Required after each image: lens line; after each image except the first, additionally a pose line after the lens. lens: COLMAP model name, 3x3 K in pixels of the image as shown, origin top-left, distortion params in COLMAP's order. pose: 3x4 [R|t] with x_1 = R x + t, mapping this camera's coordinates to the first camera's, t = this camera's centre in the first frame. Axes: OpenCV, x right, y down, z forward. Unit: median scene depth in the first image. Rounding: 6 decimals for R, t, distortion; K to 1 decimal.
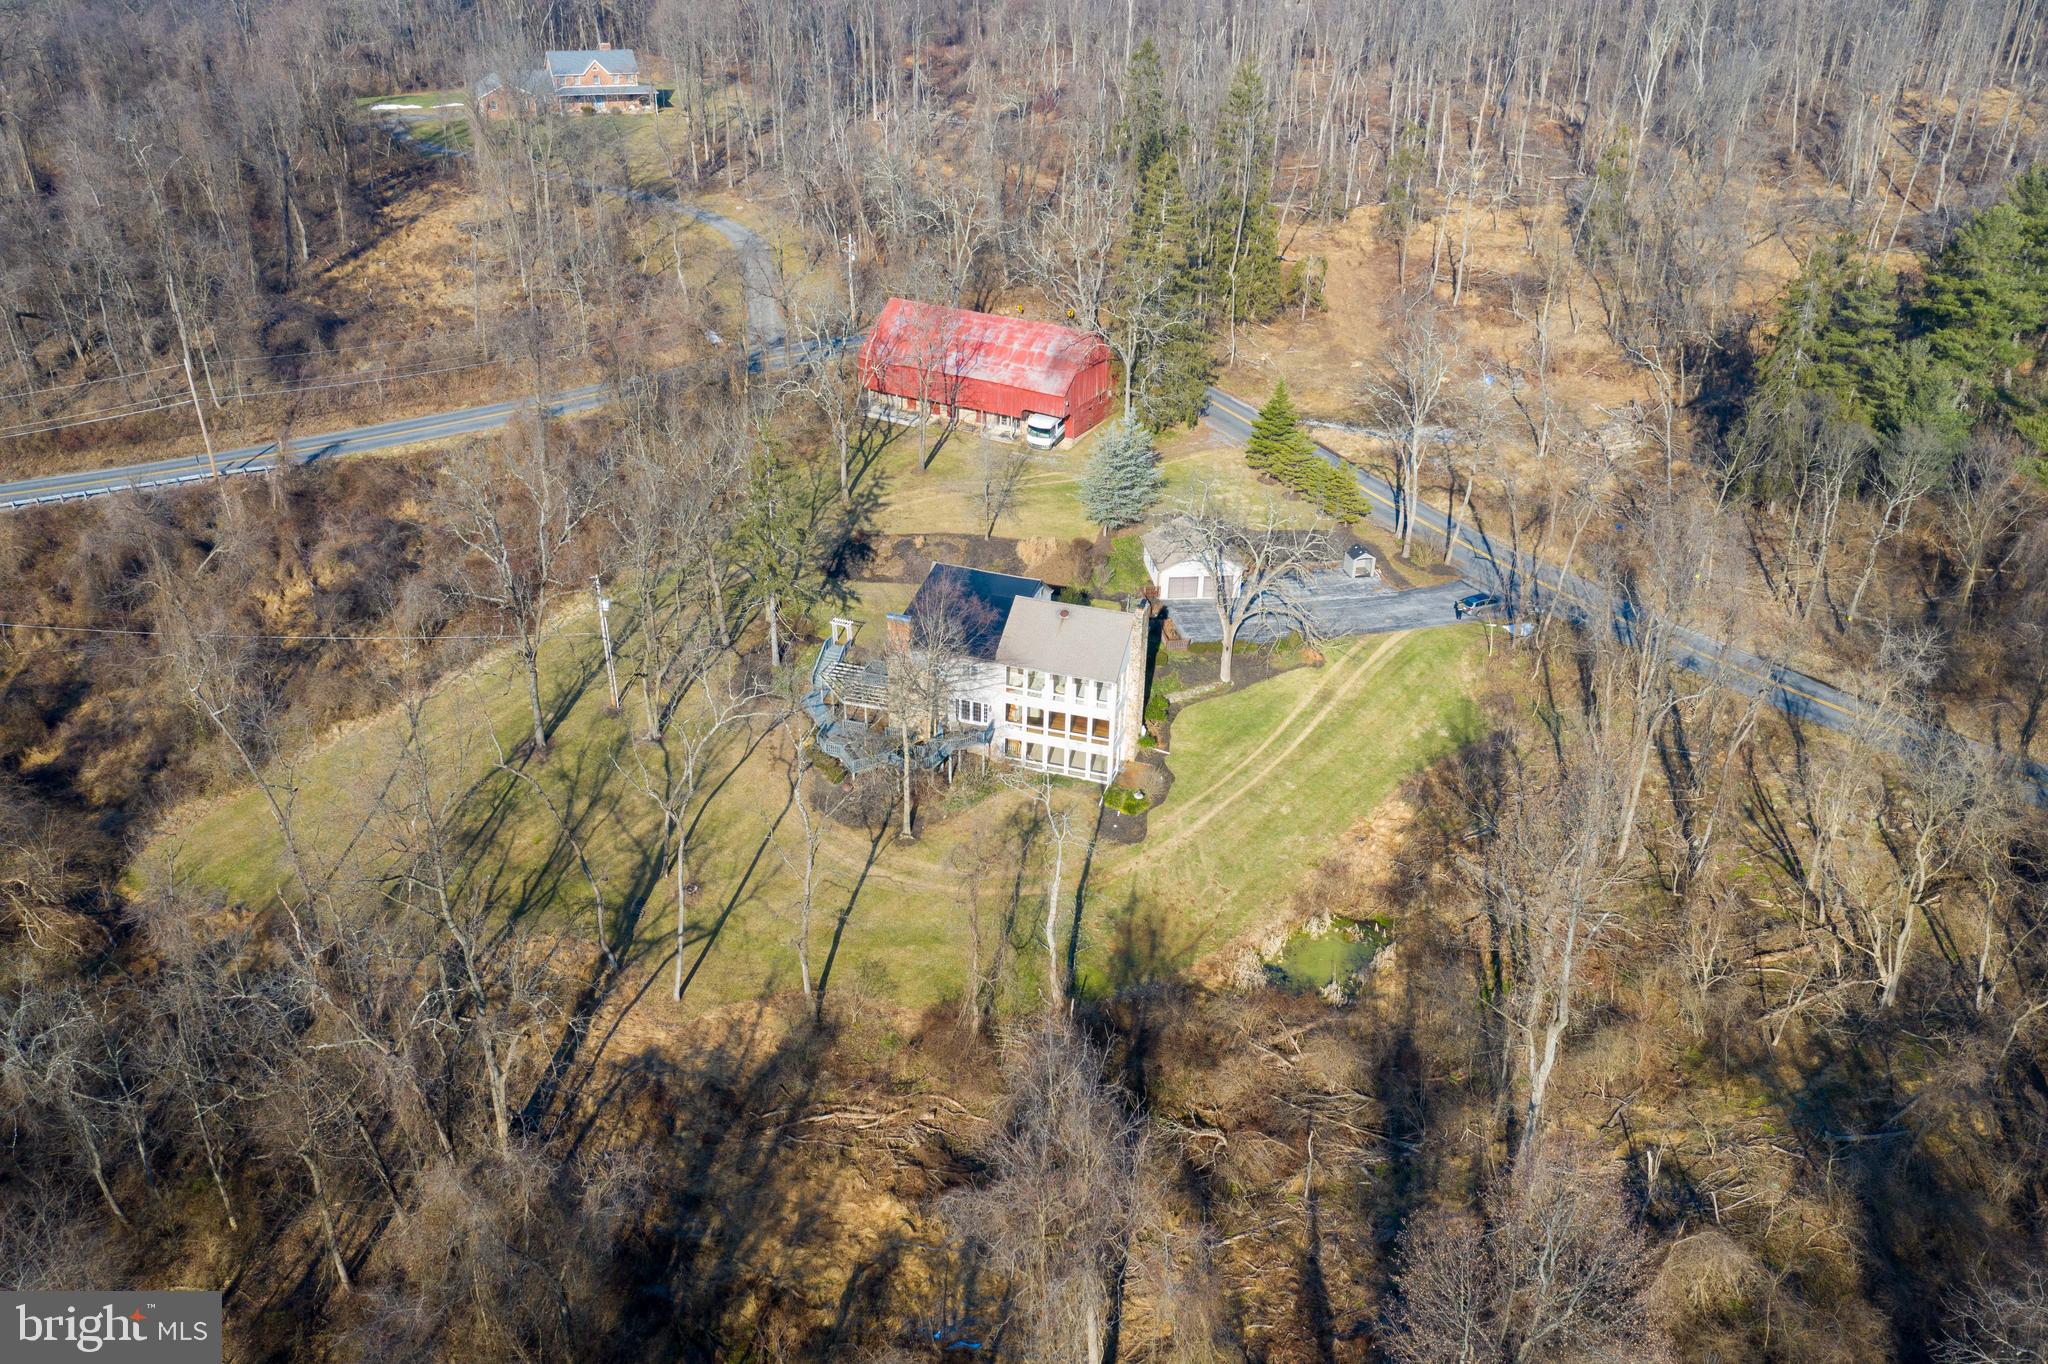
lens RADIAL K [[1620.9, 0, 1024.0], [0, 1620.9, 682.0], [0, 0, 1]] dist [0.005118, 0.002723]
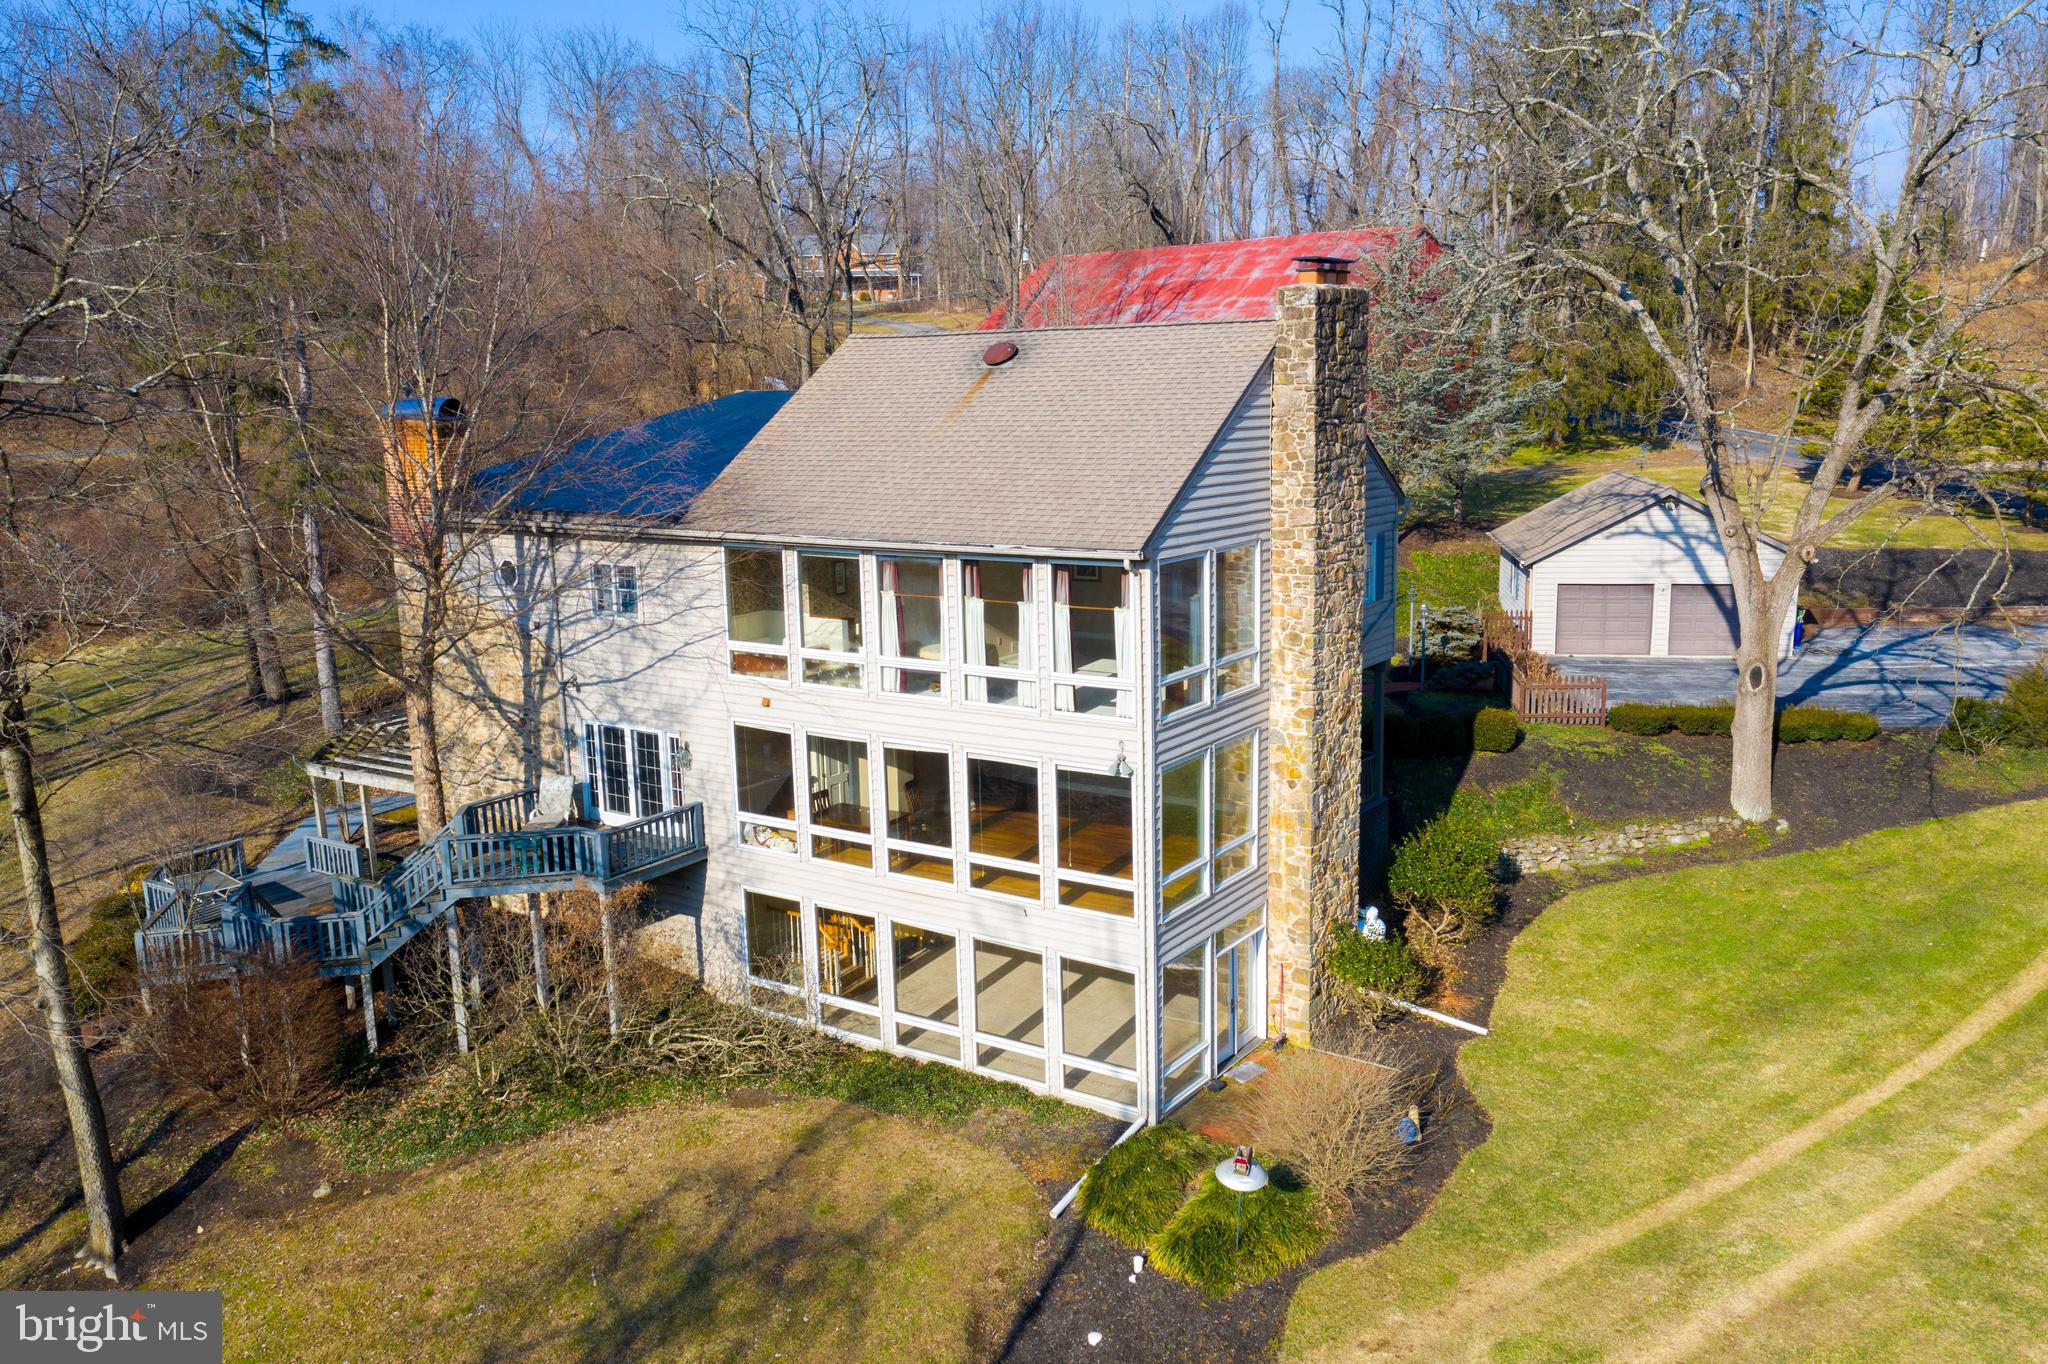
lens RADIAL K [[1620.9, 0, 1024.0], [0, 1620.9, 682.0], [0, 0, 1]] dist [0.005118, 0.002723]
pose [[0.956488, 0.008873, -0.291636, 0.095300], [-0.094361, 0.955230, -0.280414, 0.067775], [0.276092, 0.295731, 0.914503, 0.780440]]
